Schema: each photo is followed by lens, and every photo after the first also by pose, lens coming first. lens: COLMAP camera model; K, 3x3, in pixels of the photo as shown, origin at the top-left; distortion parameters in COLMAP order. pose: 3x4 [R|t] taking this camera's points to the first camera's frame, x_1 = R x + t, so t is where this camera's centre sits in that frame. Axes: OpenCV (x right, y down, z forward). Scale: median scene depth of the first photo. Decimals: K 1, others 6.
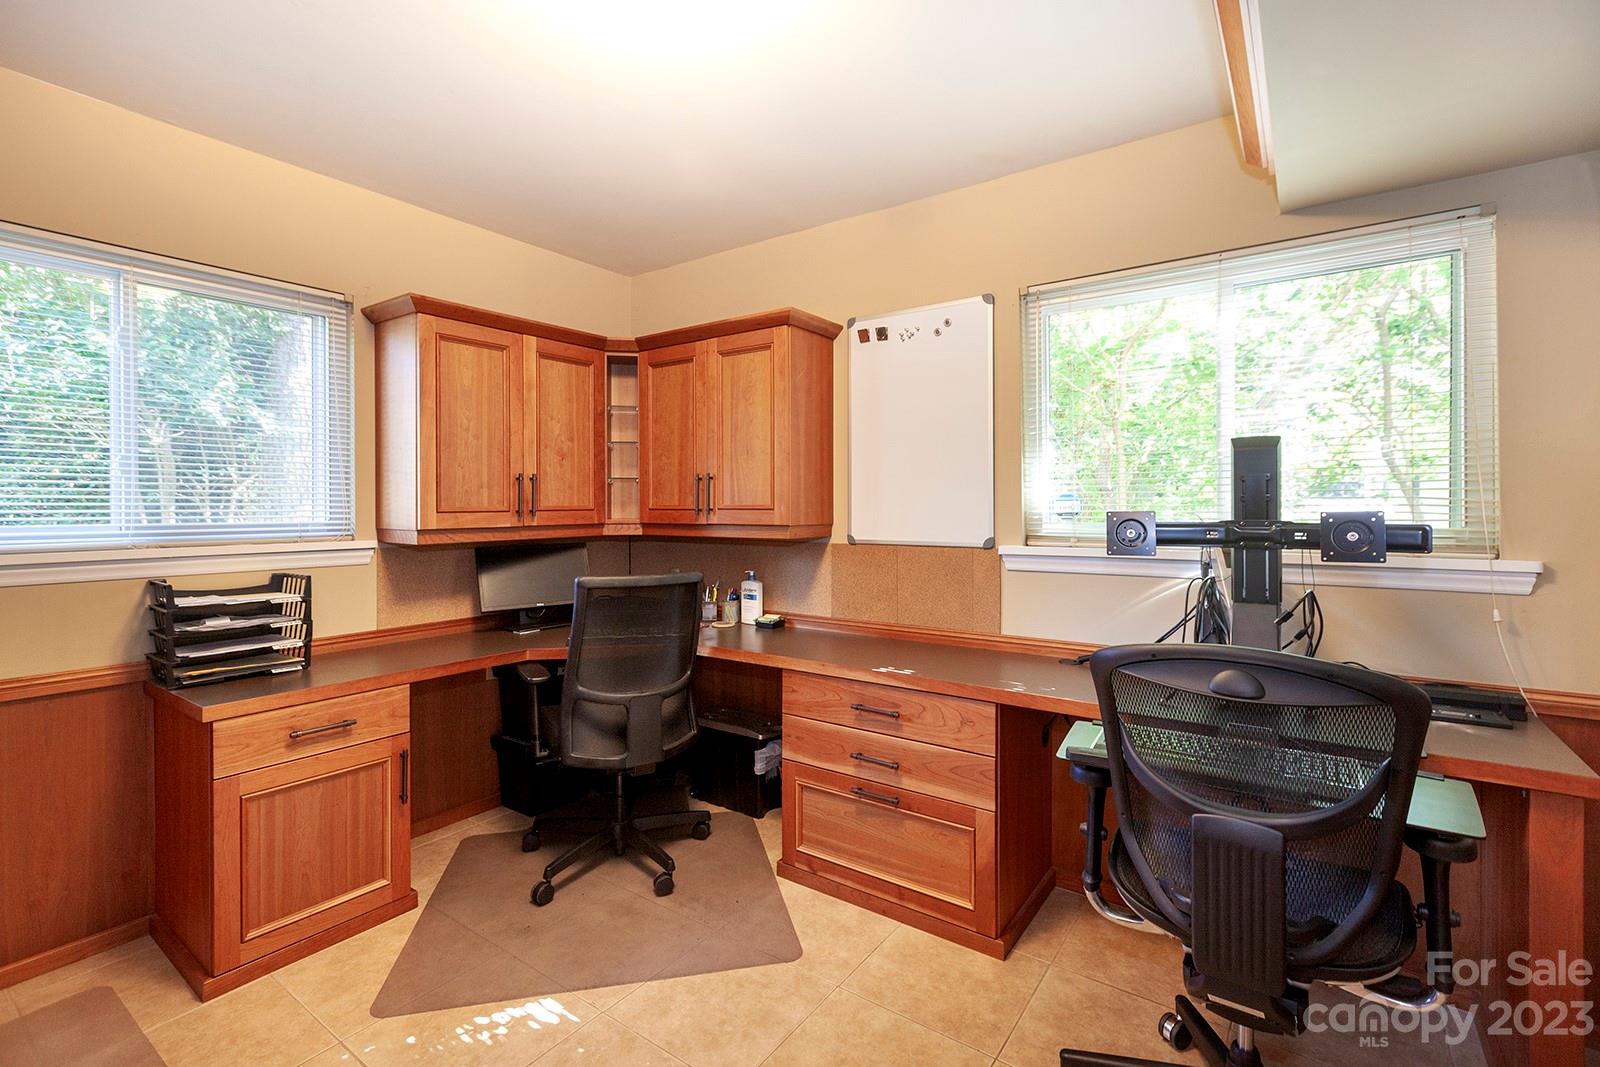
lens RADIAL K [[721.4, 0, 796.9], [0, 721.4, 509.3], [0, 0, 1]] dist [0.000520, 0.000116]
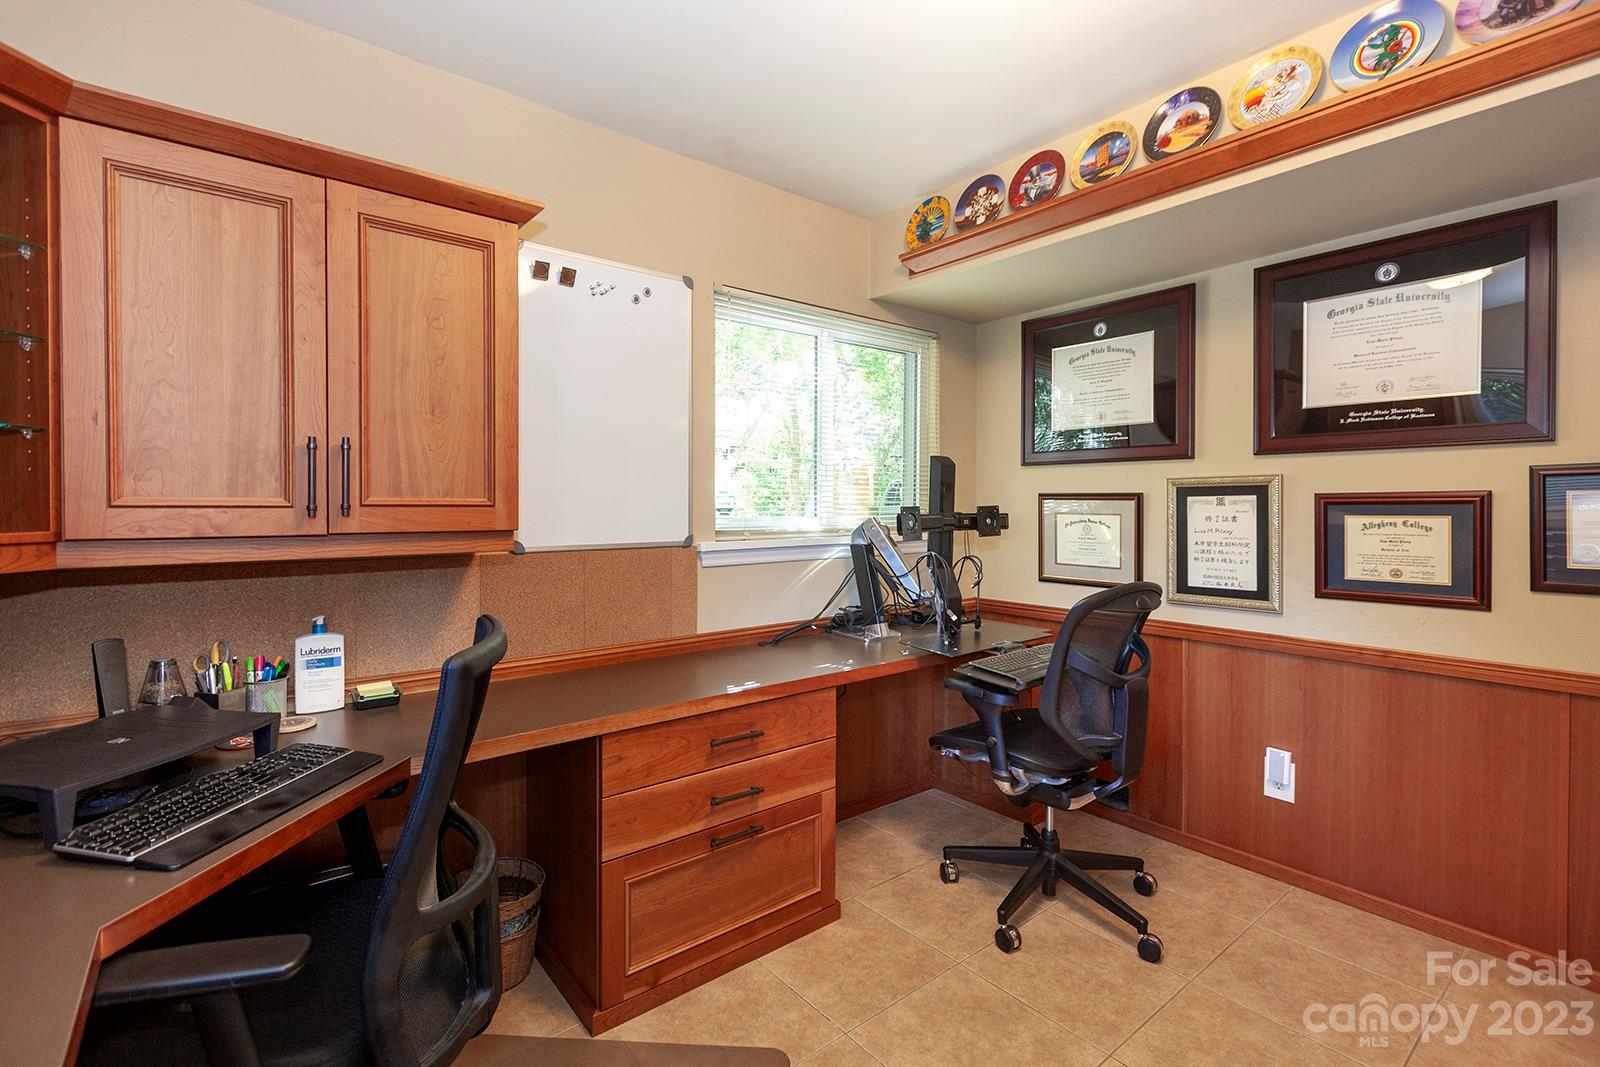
lens RADIAL K [[721.4, 0, 796.9], [0, 721.4, 509.3], [0, 0, 1]] dist [0.000520, 0.000116]
pose [[0.271484, -0.011882, 0.962370, -0.614668], [-0.003130, 0.999908, 0.013228, -0.007004], [-0.962438, -0.006603, 0.271422, 0.609389]]
